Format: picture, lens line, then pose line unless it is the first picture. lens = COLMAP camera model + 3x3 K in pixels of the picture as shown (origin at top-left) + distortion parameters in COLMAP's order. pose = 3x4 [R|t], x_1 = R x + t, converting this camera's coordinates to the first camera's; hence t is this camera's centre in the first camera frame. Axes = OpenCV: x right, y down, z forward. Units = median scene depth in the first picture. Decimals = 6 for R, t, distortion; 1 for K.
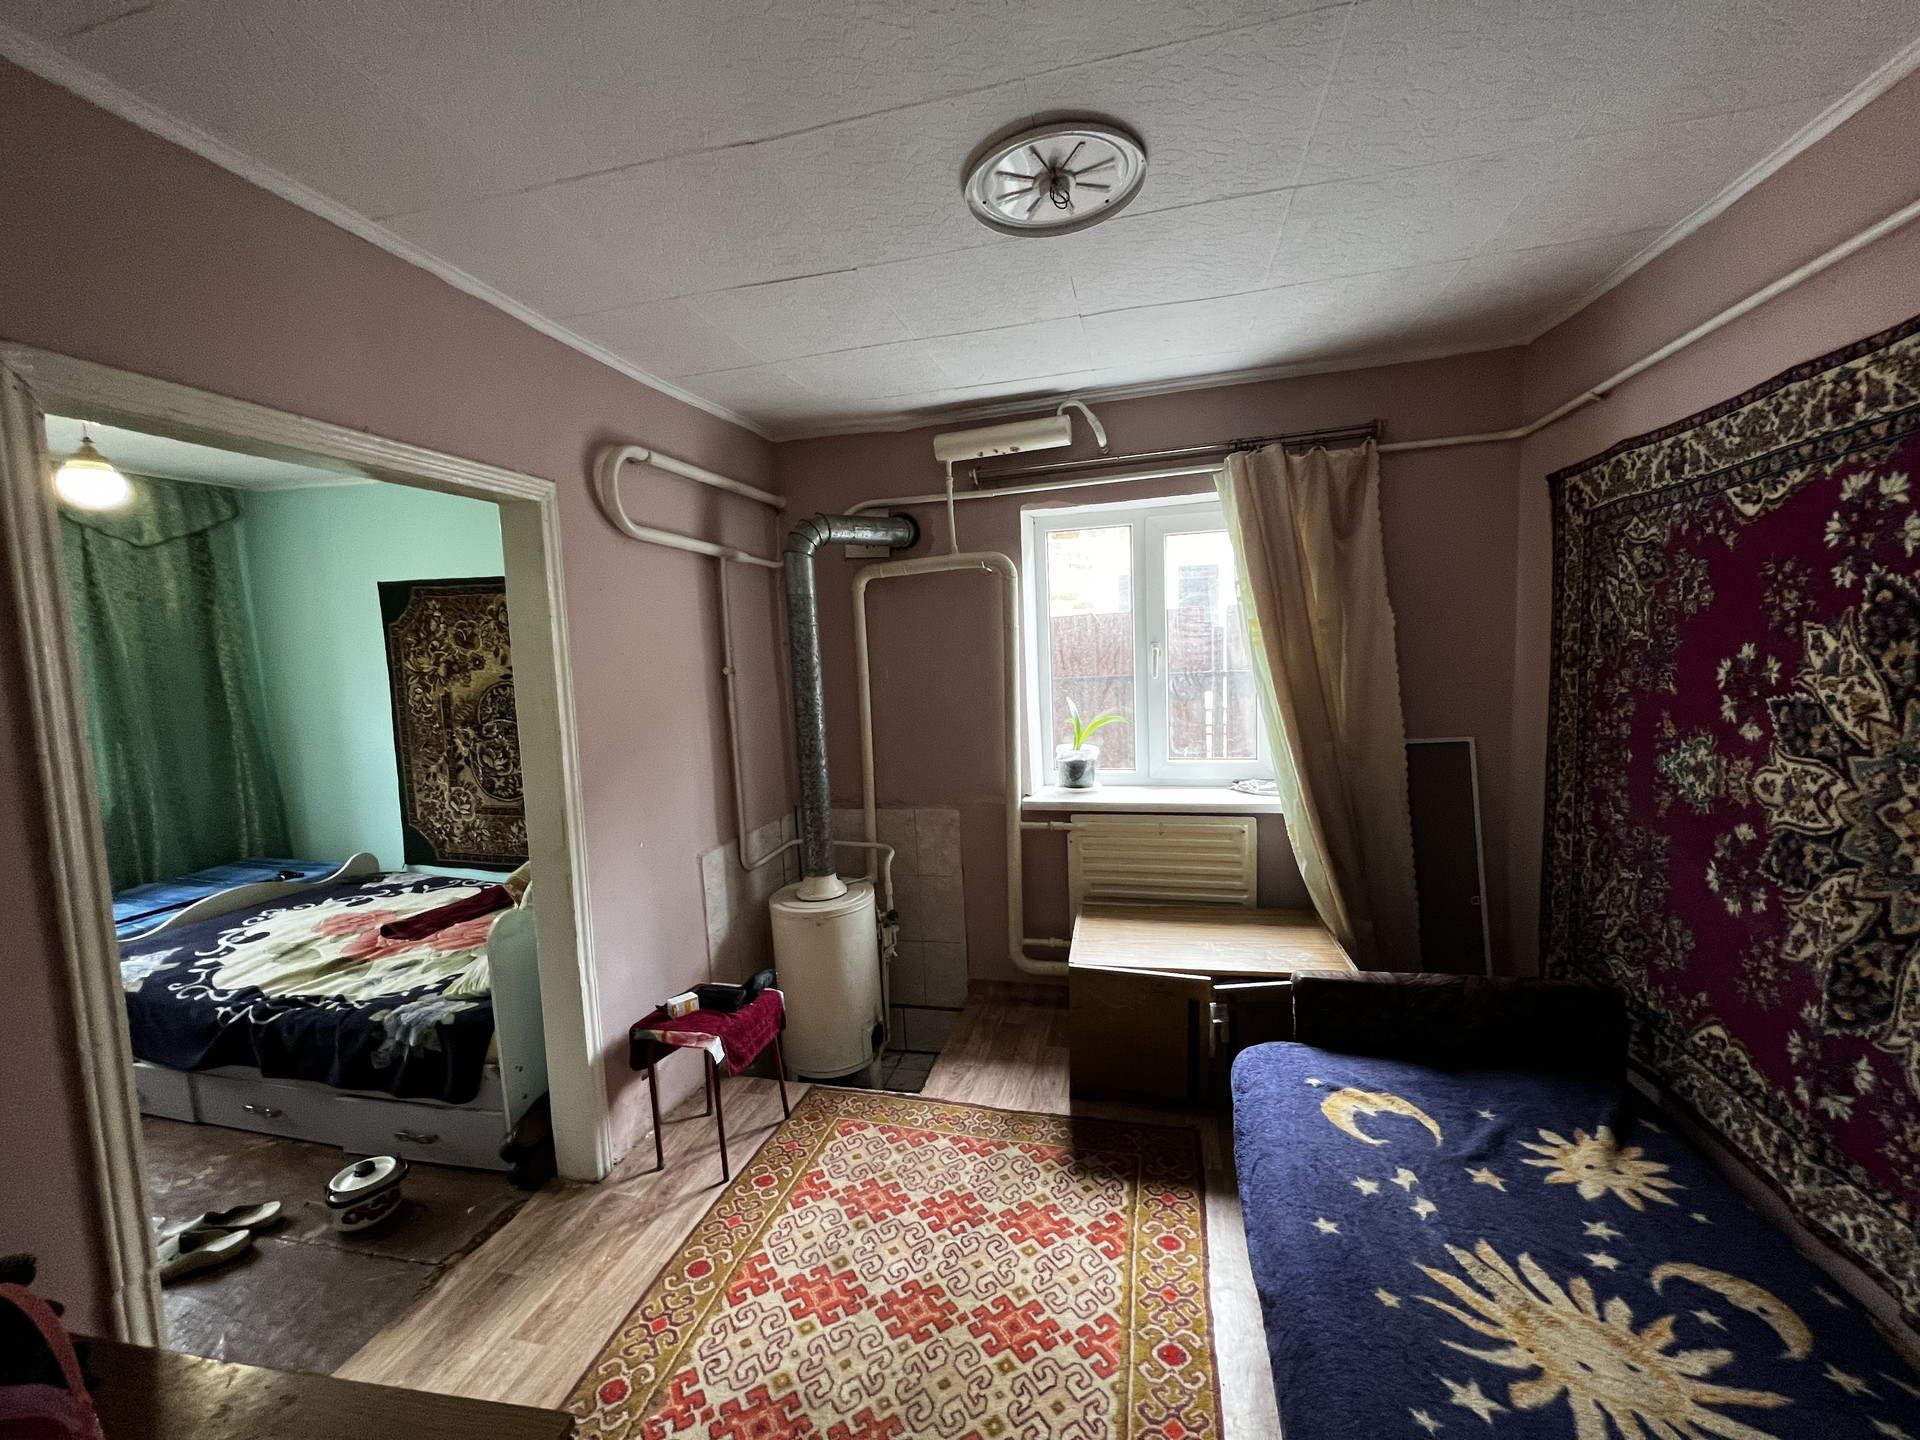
lens RADIAL K [[765.3, 0, 954.0], [0, 765.3, 722.2], [0, 0, 1]] dist [0.000357, -0.000036]
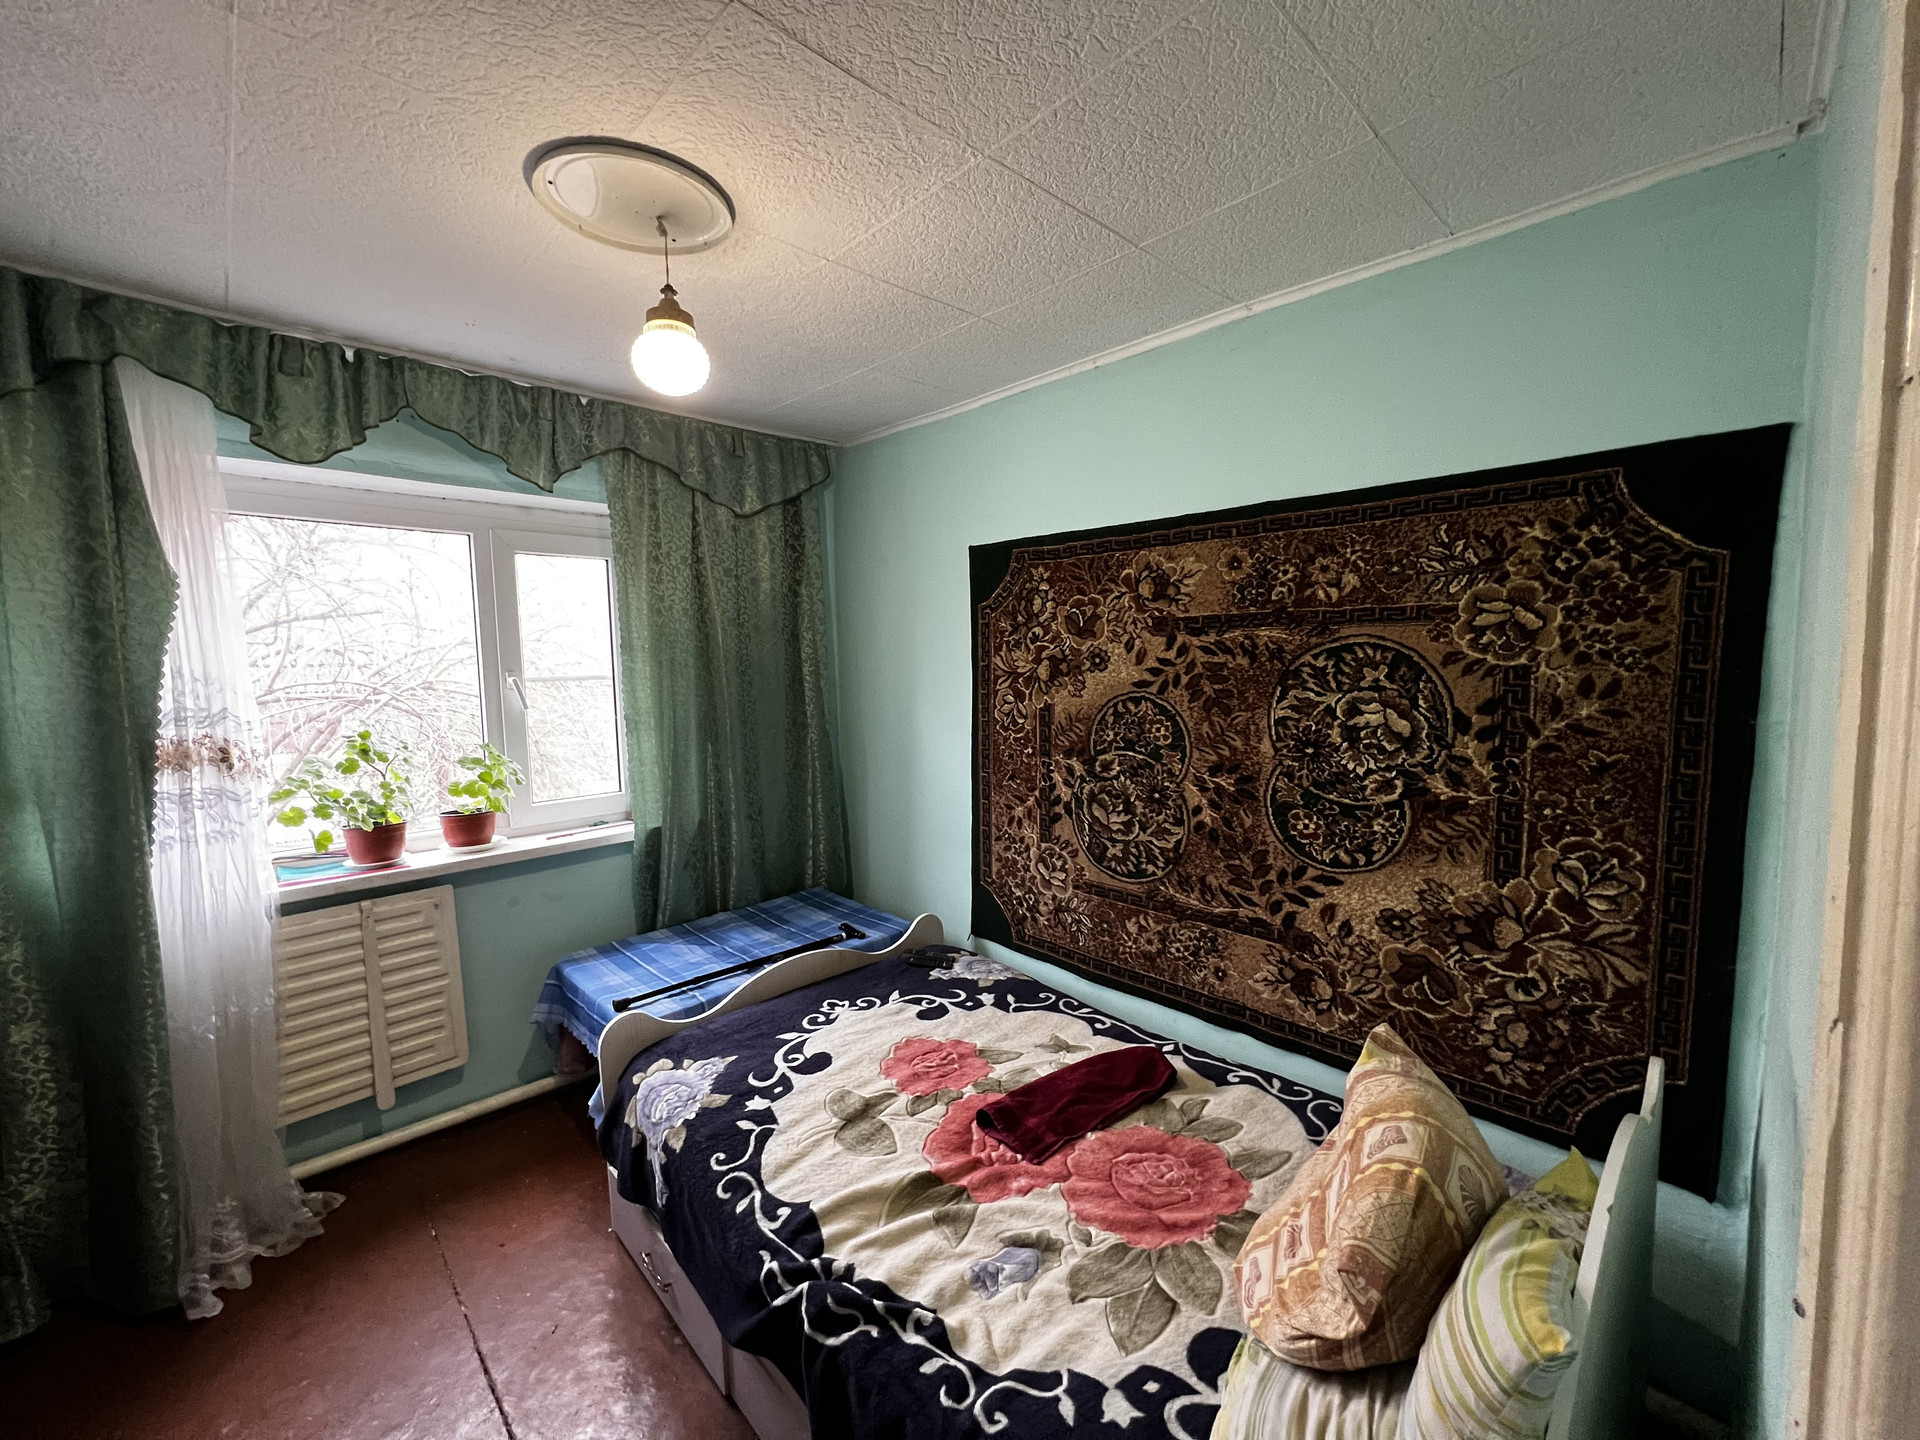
lens RADIAL K [[765.3, 0, 954.0], [0, 765.3, 722.2], [0, 0, 1]] dist [0.000357, -0.000036]
pose [[0.843879, 0.064315, -0.532665, -0.376641], [-0.066961, 0.997652, 0.014373, -0.027094], [0.532338, 0.023539, 0.846204, 0.391026]]
